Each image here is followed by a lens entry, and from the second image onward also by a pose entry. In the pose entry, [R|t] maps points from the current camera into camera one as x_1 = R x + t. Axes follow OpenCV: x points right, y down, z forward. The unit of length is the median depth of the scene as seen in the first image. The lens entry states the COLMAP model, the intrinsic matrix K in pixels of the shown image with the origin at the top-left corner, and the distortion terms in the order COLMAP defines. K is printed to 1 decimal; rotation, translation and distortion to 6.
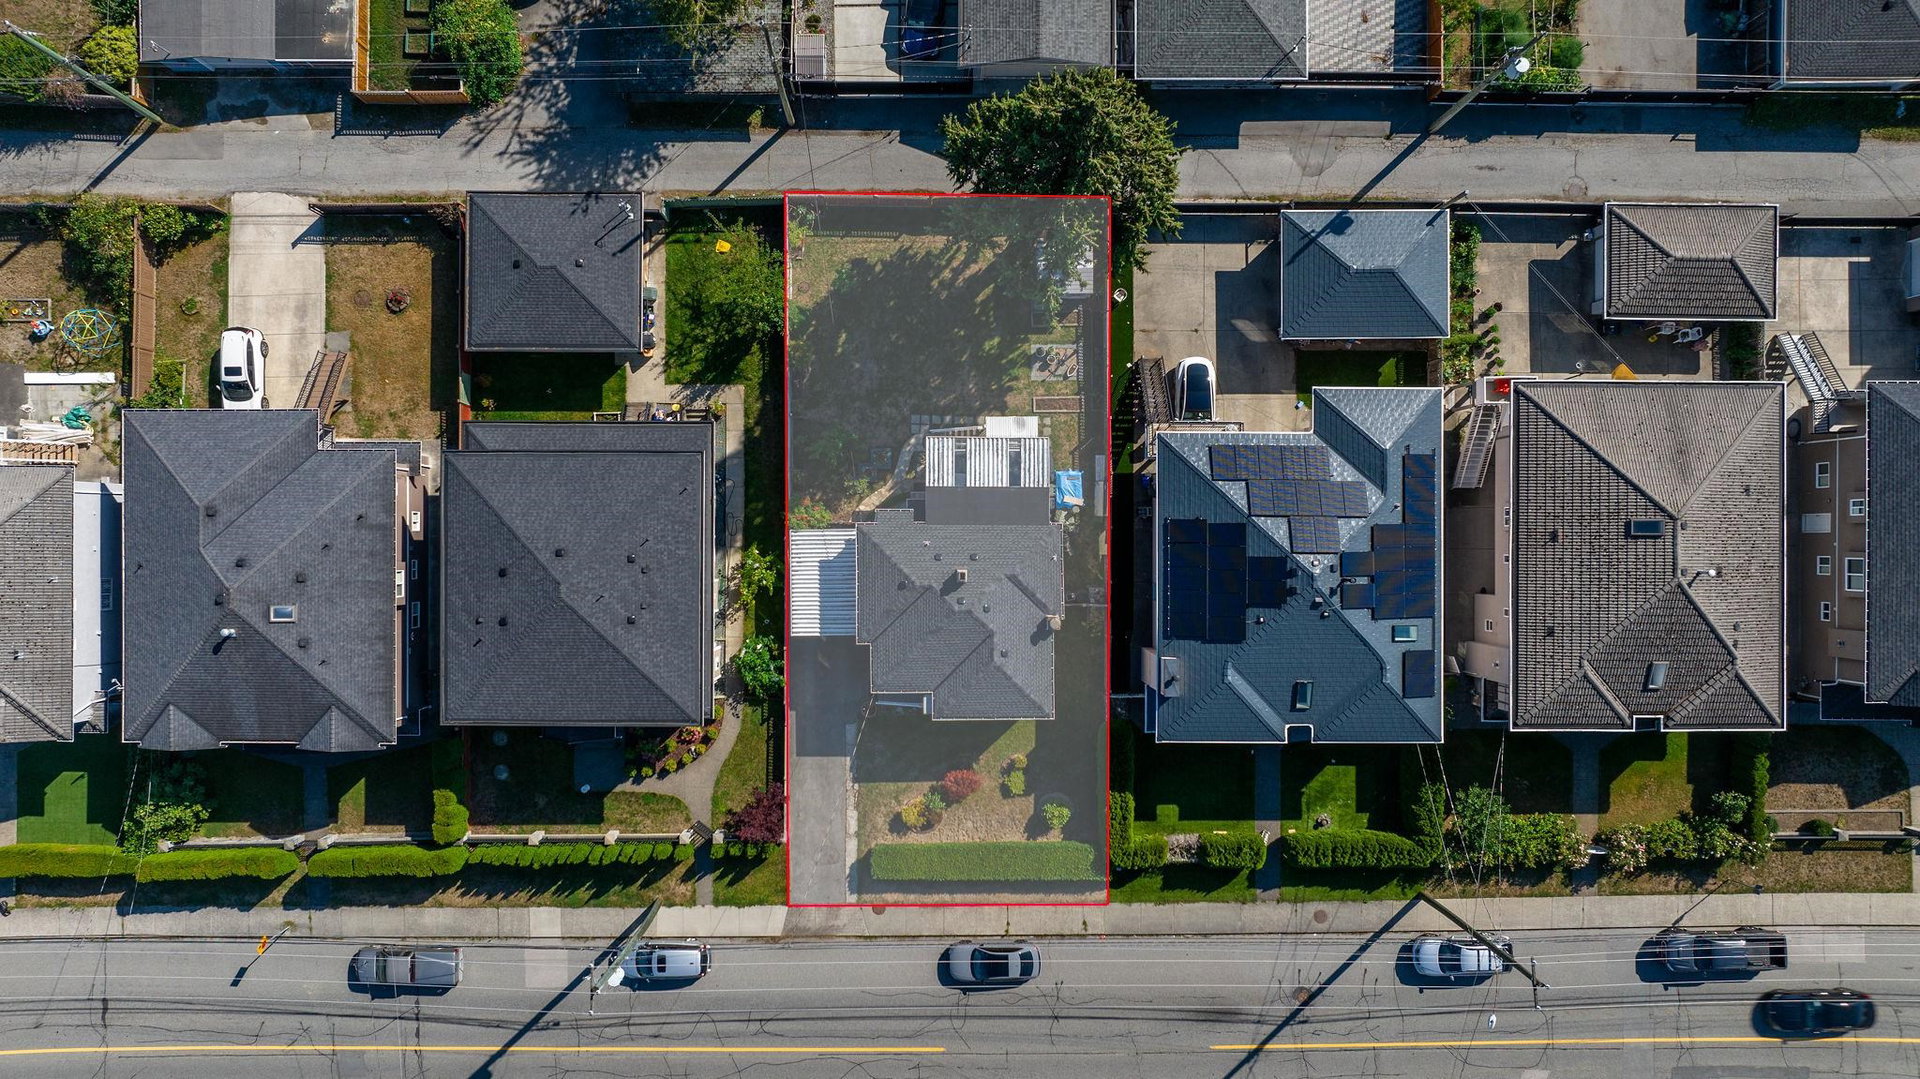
lens RADIAL K [[1323.3, 0, 960.0], [0, 1323.3, 539.5], [0, 0, 1]] dist [-0.021935, 0.006058]
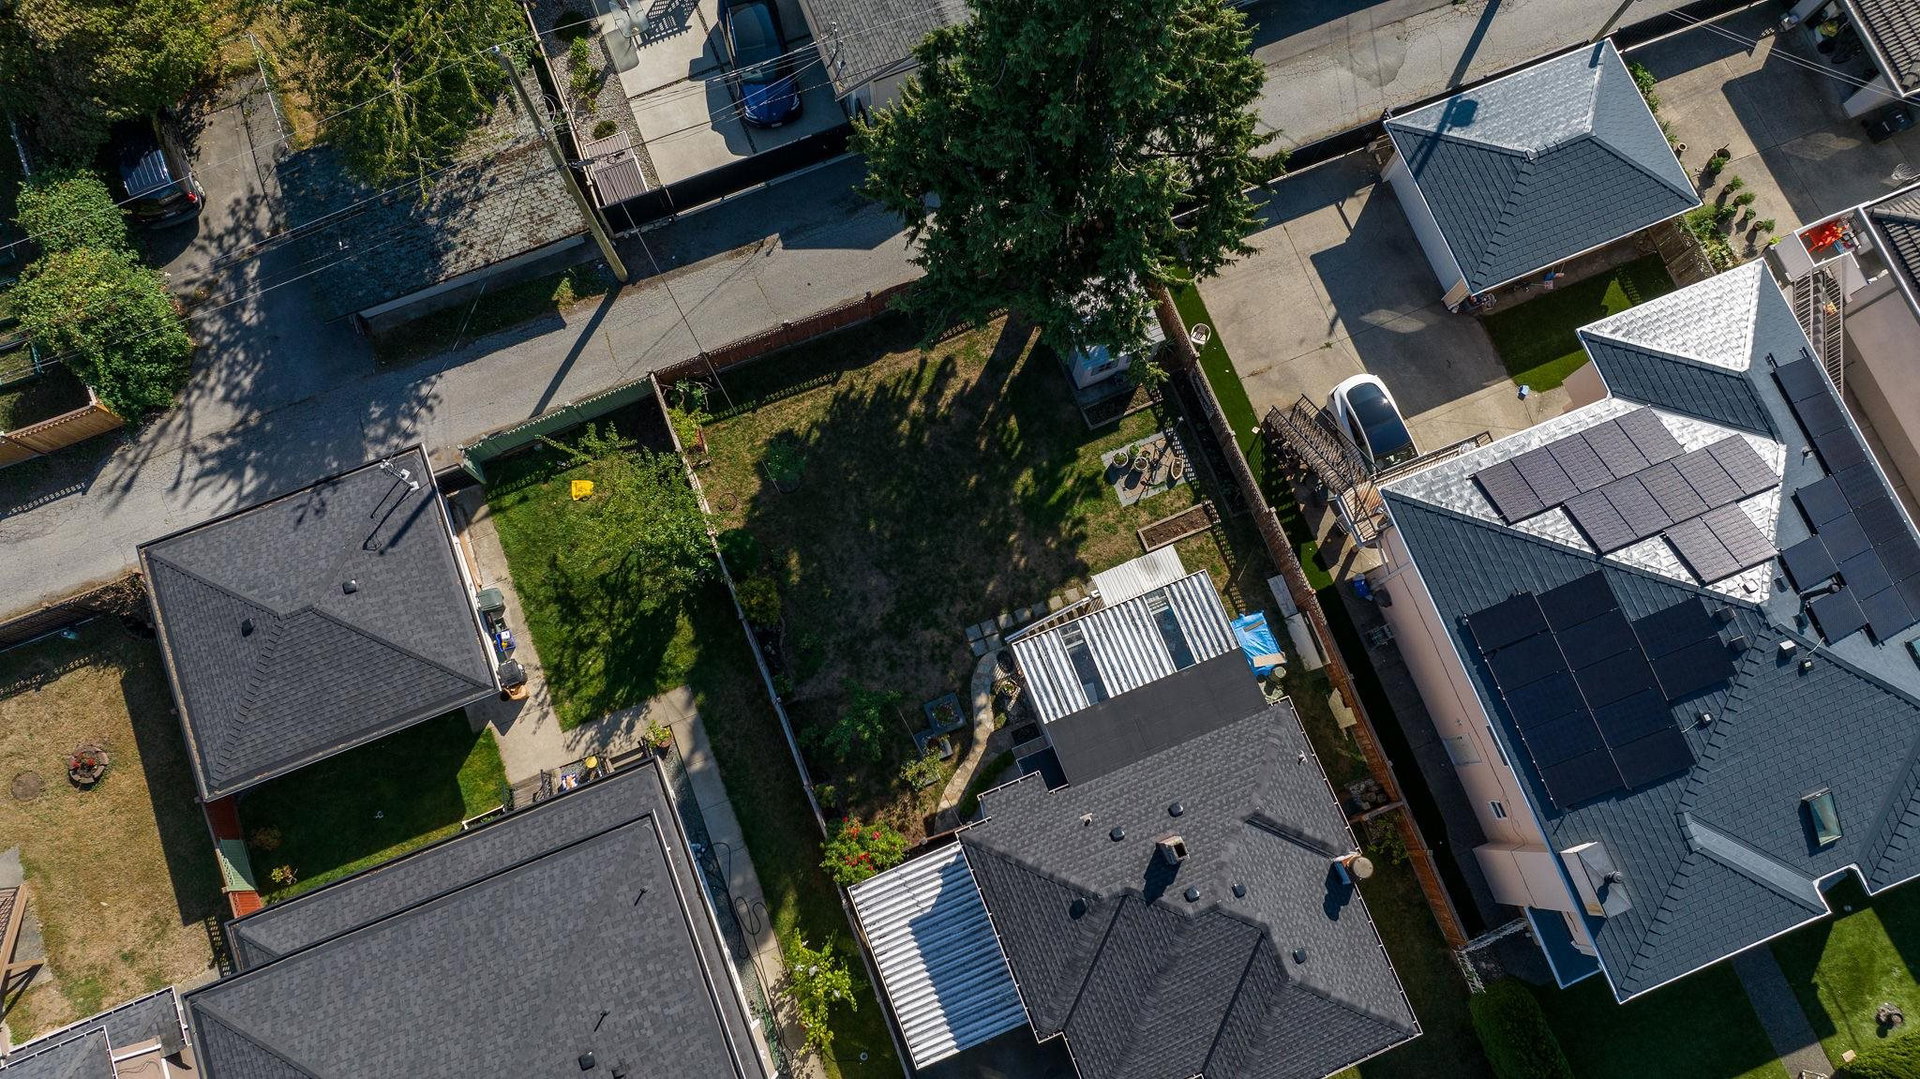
lens RADIAL K [[1323.3, 0, 960.0], [0, 1323.3, 539.5], [0, 0, 1]] dist [-0.021935, 0.006058]
pose [[0.928970, -0.363806, 0.068269, -0.067072], [0.370049, 0.908326, -0.194955, -0.014437], [0.008915, 0.206370, 0.978433, 0.409823]]
